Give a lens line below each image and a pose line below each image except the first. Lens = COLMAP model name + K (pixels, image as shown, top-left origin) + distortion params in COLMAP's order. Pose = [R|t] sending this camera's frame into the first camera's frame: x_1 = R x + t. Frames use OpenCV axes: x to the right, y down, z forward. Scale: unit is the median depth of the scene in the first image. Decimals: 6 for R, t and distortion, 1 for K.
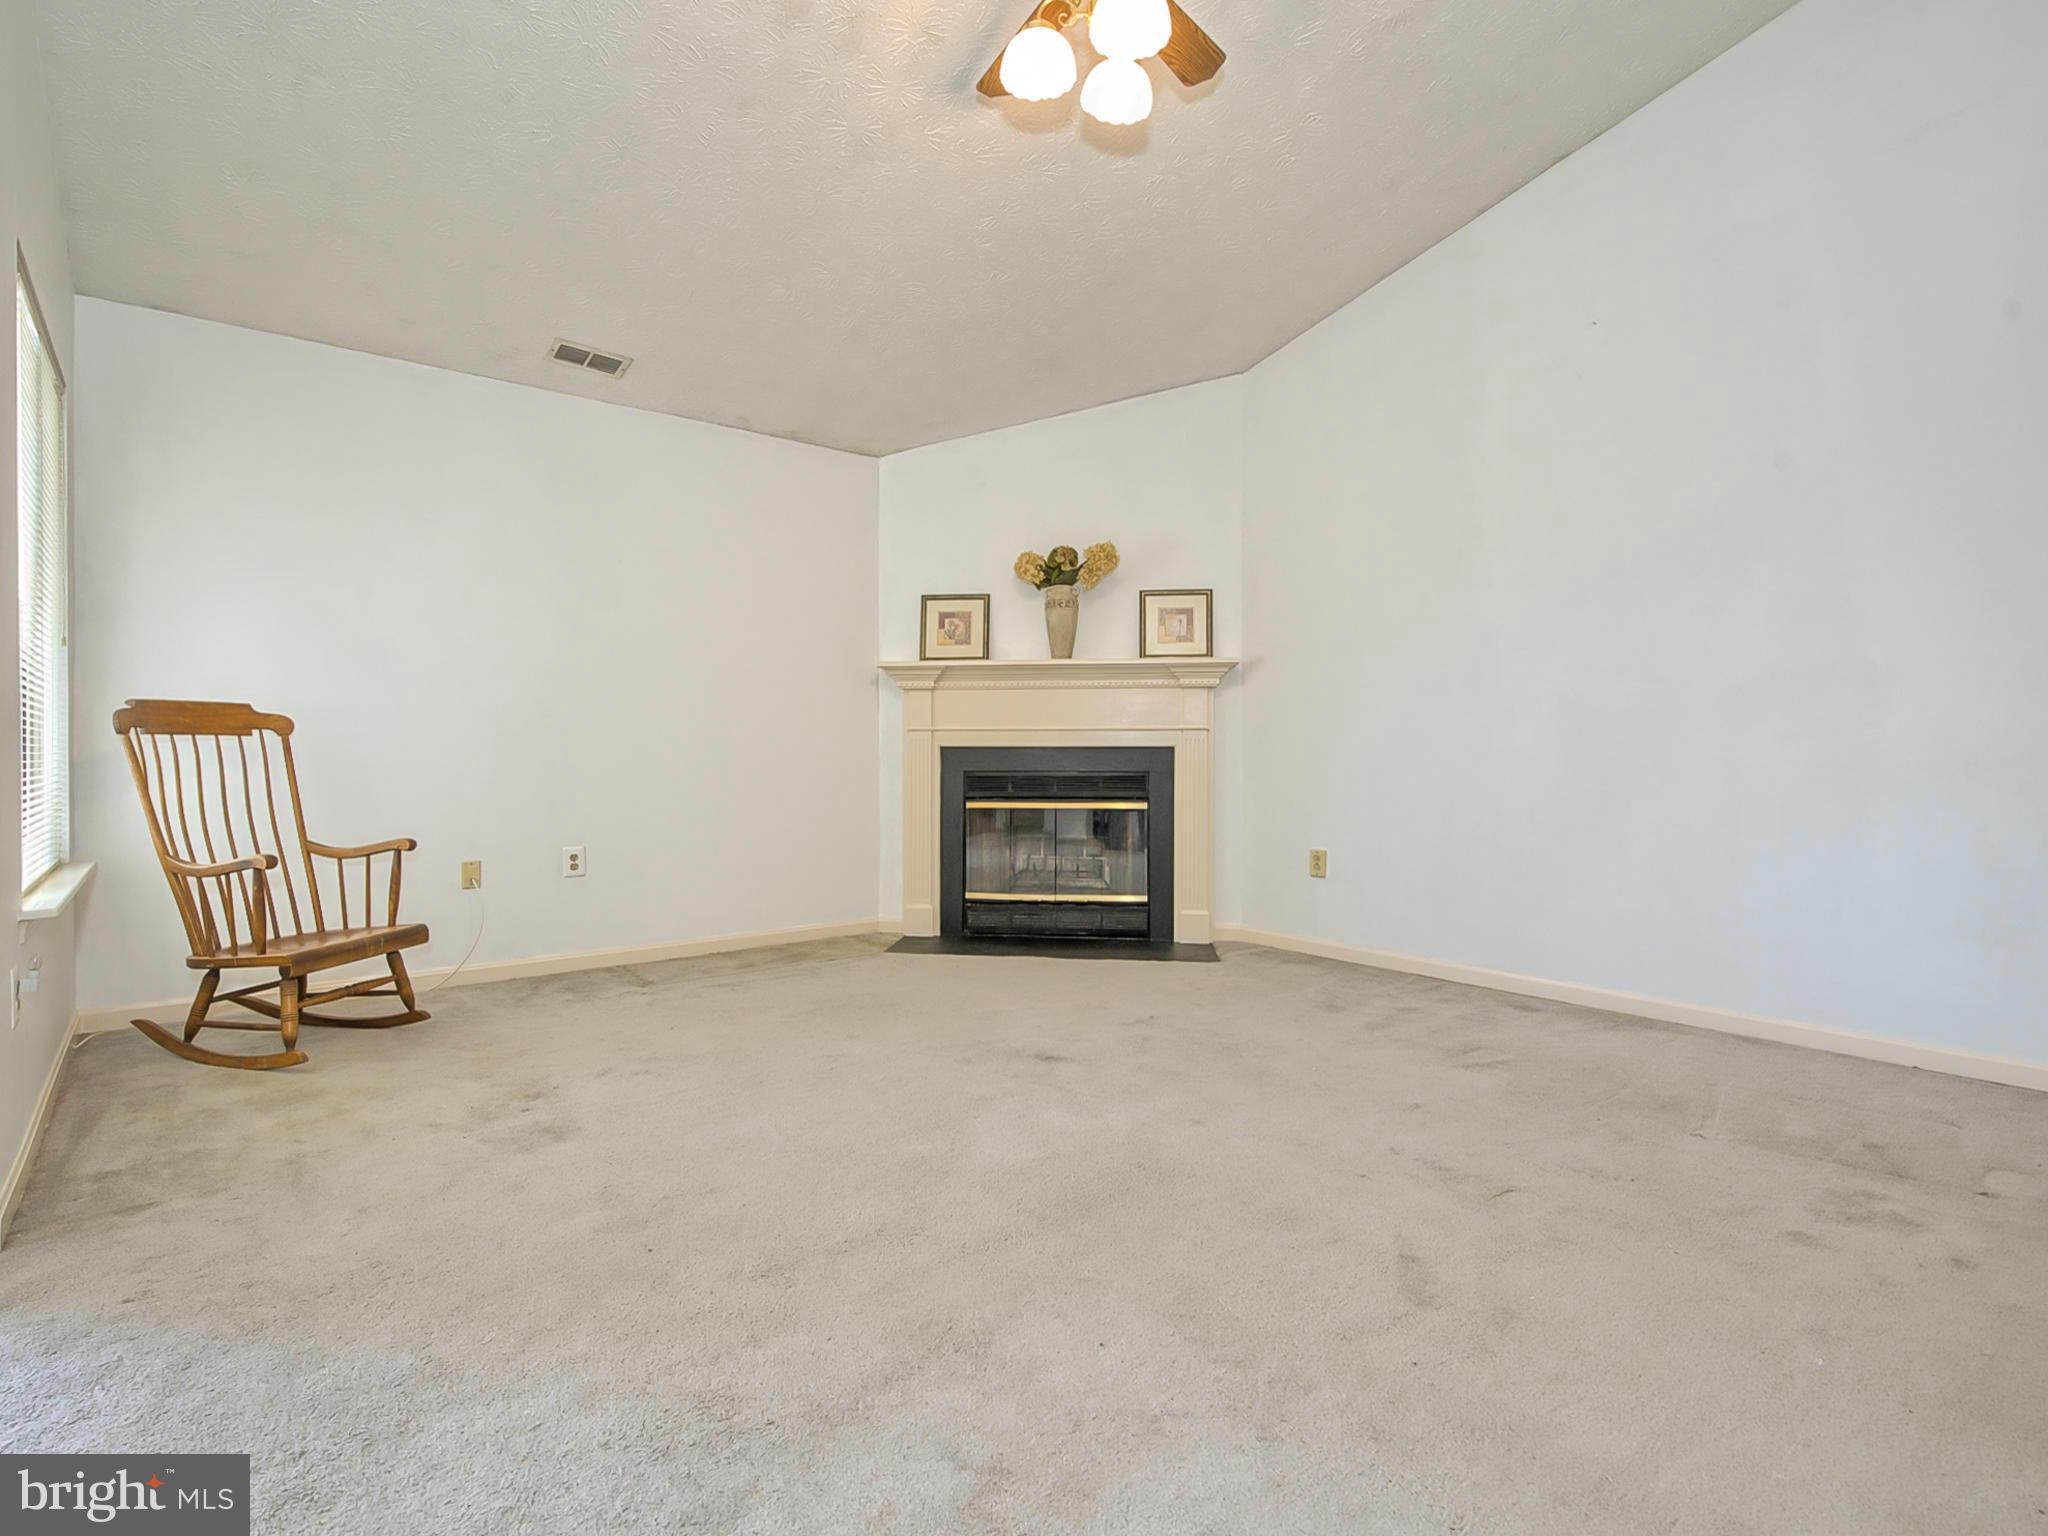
lens RADIAL K [[1011.3, 0, 1019.4], [0, 1011.3, 759.9], [0, 0, 1]] dist [-0.000189, -0.001197]
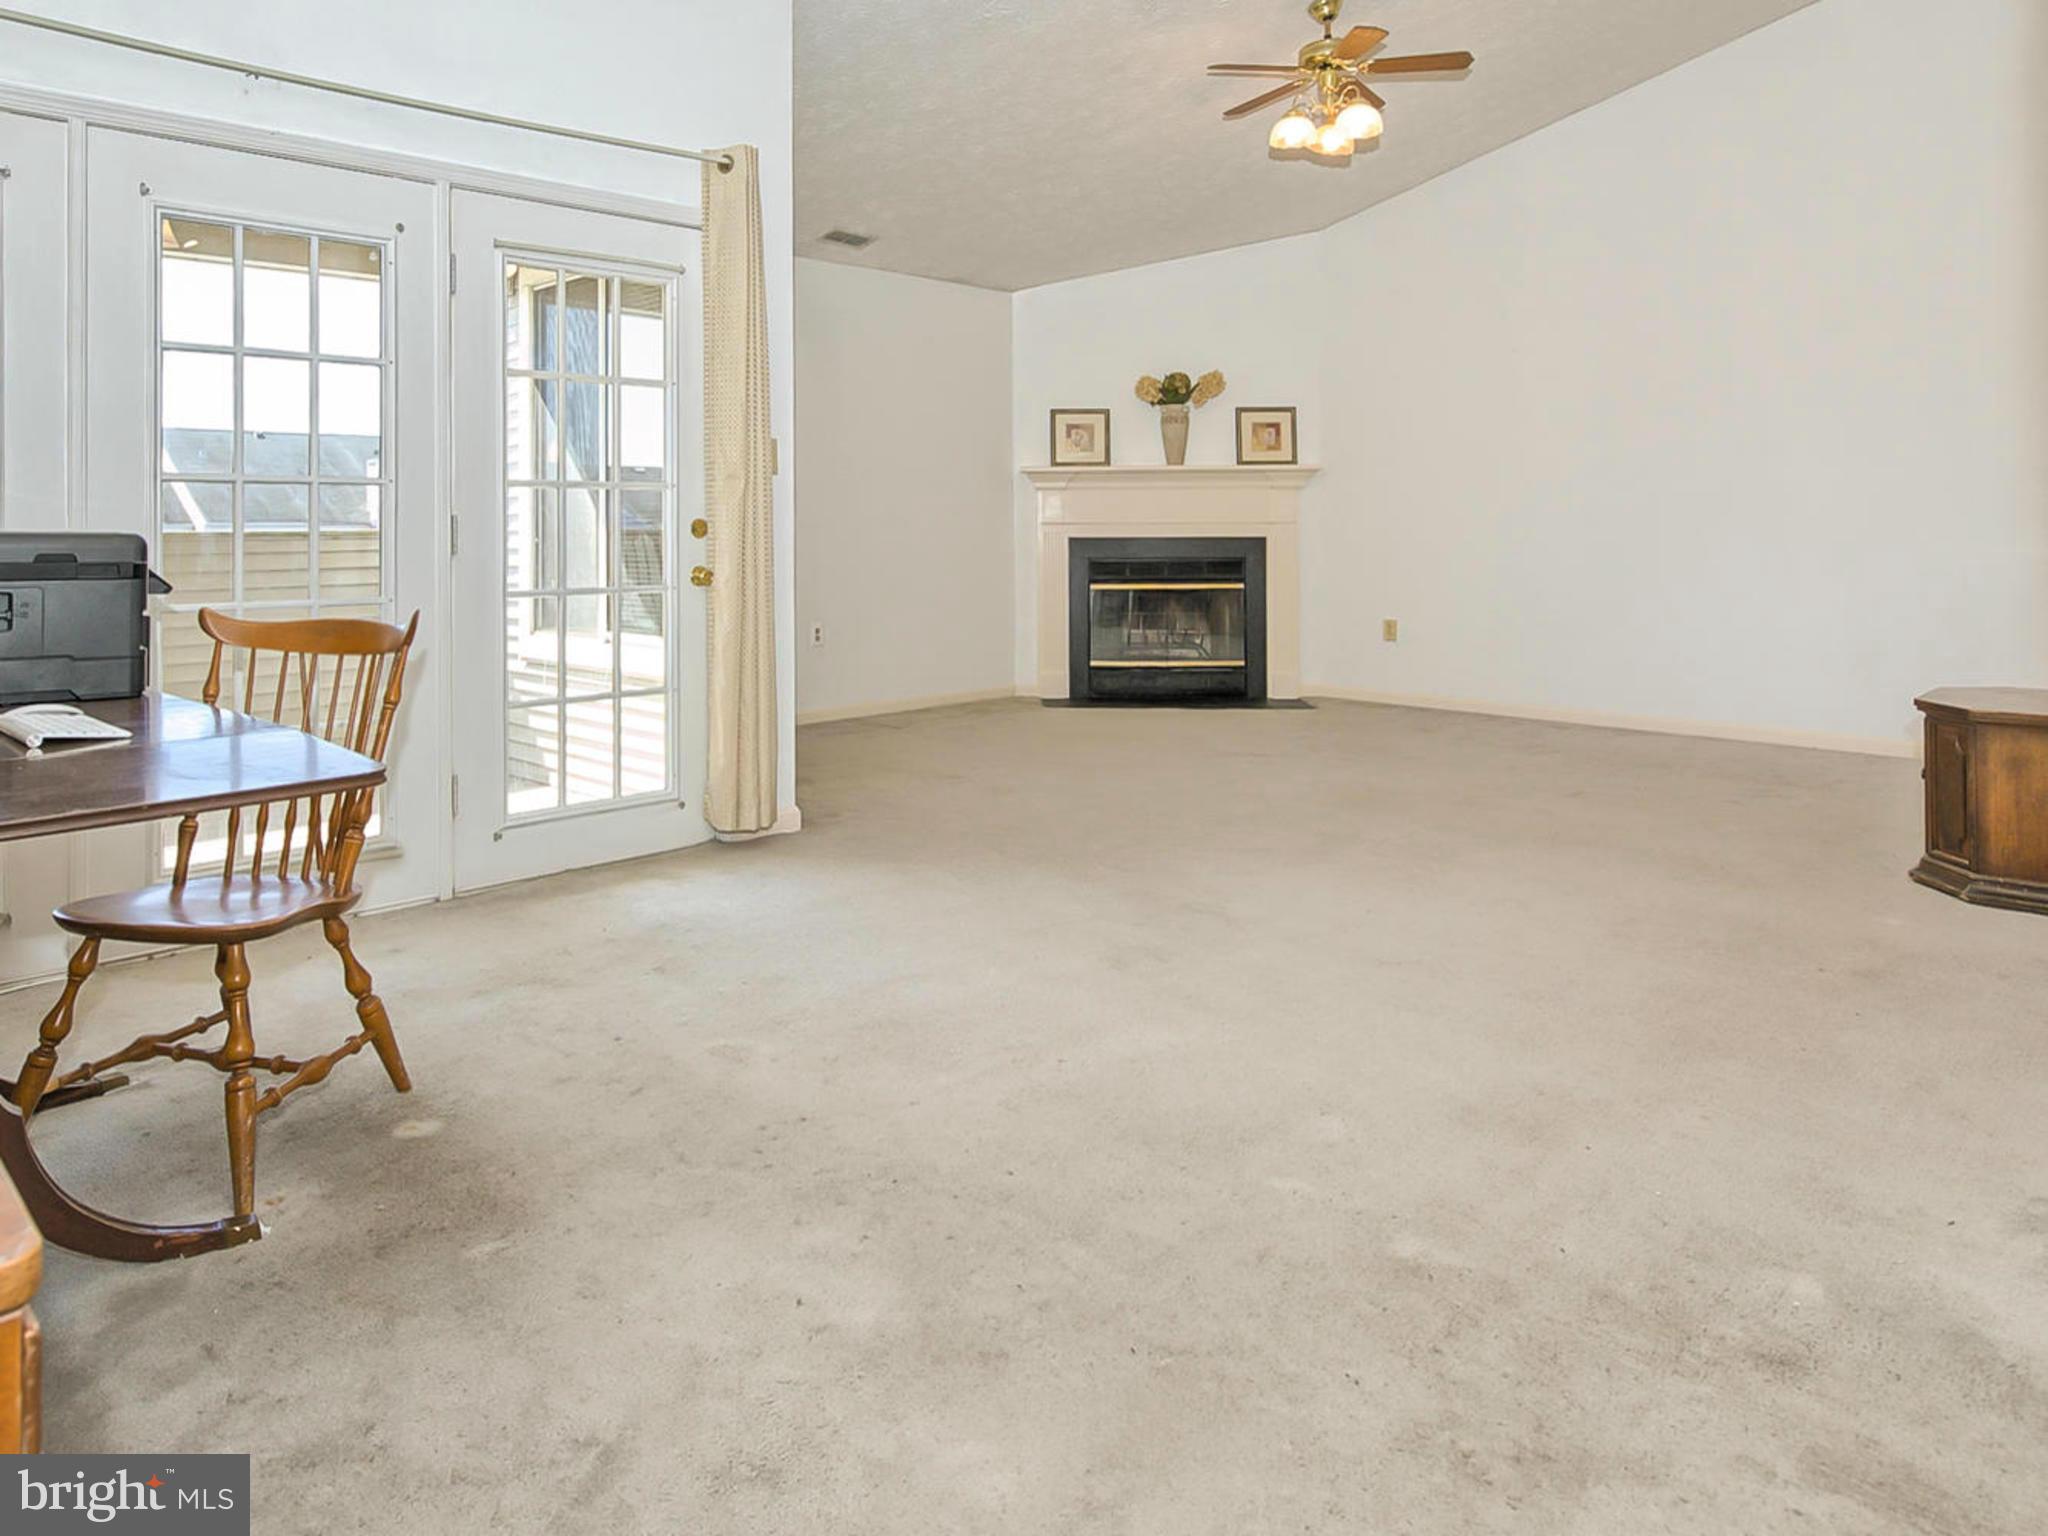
lens RADIAL K [[1518.1, 0, 829.6], [0, 1518.1, 519.3], [0, 0, 1]] dist [0.000065, -0.000122]
pose [[0.996996, -0.004514, 0.077324, -0.507927], [0.005326, 0.999933, -0.010302, -0.018192], [-0.077273, 0.010683, 0.996953, -0.770808]]
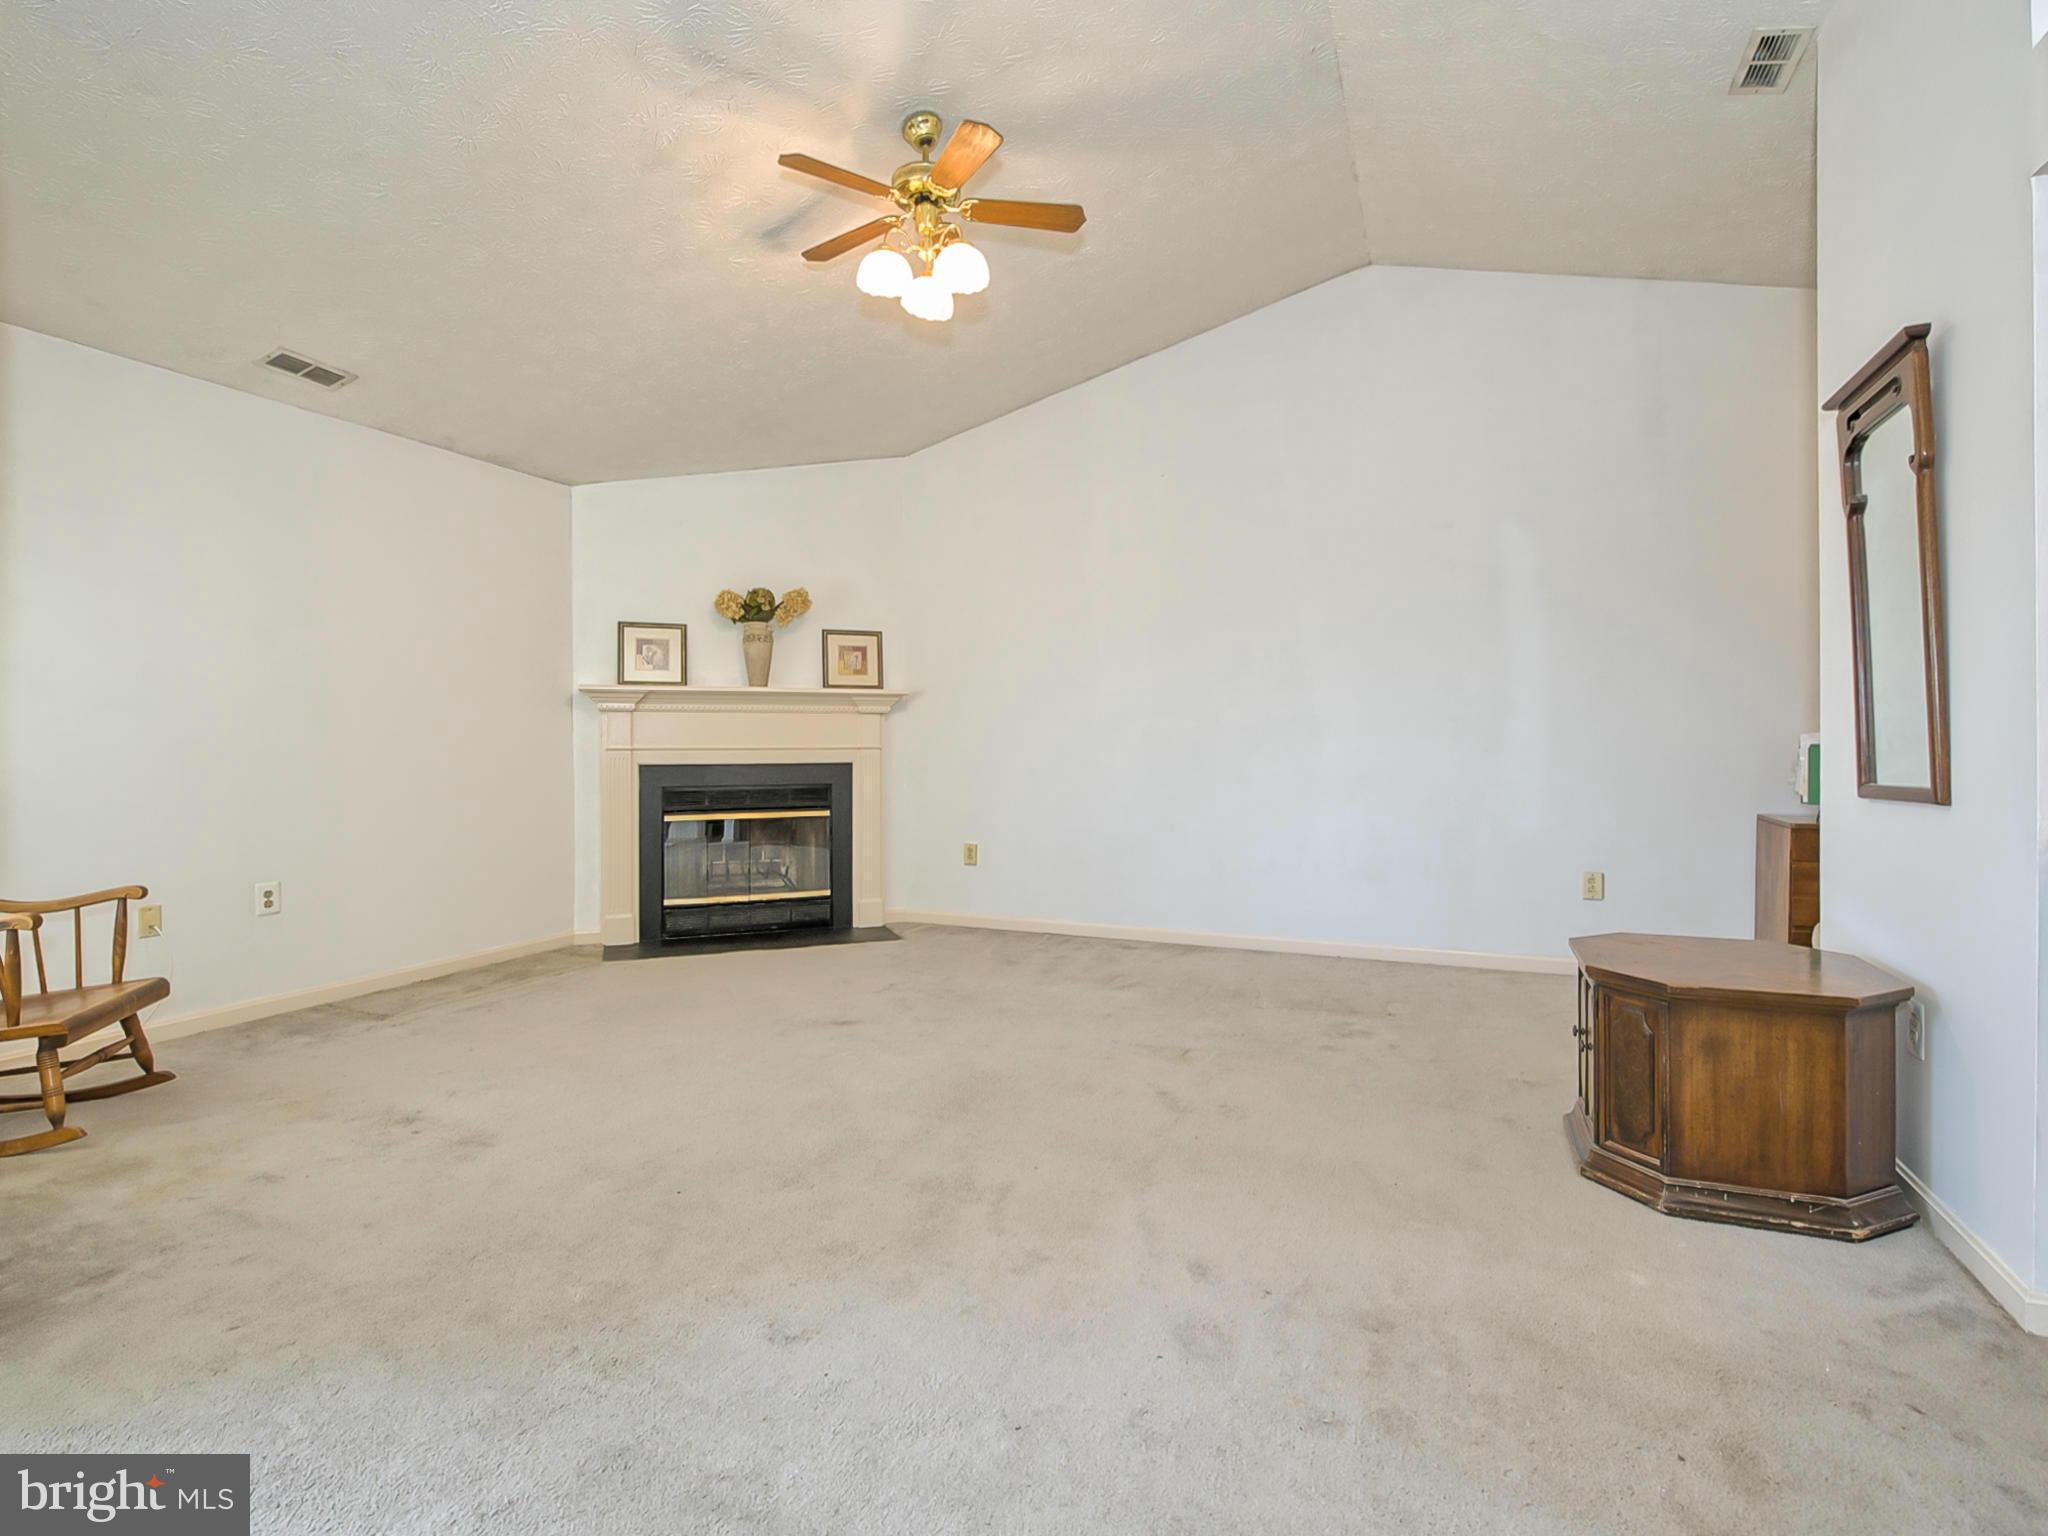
lens RADIAL K [[1029.6, 0, 1023.2], [0, 1029.6, 739.4], [0, 0, 1]] dist [0.000082, -0.001535]
pose [[0.868378, -0.002204, 0.495898, -0.271706], [0.005654, 0.999969, -0.005456, -0.032464], [-0.495871, 0.007542, 0.868363, -0.148674]]
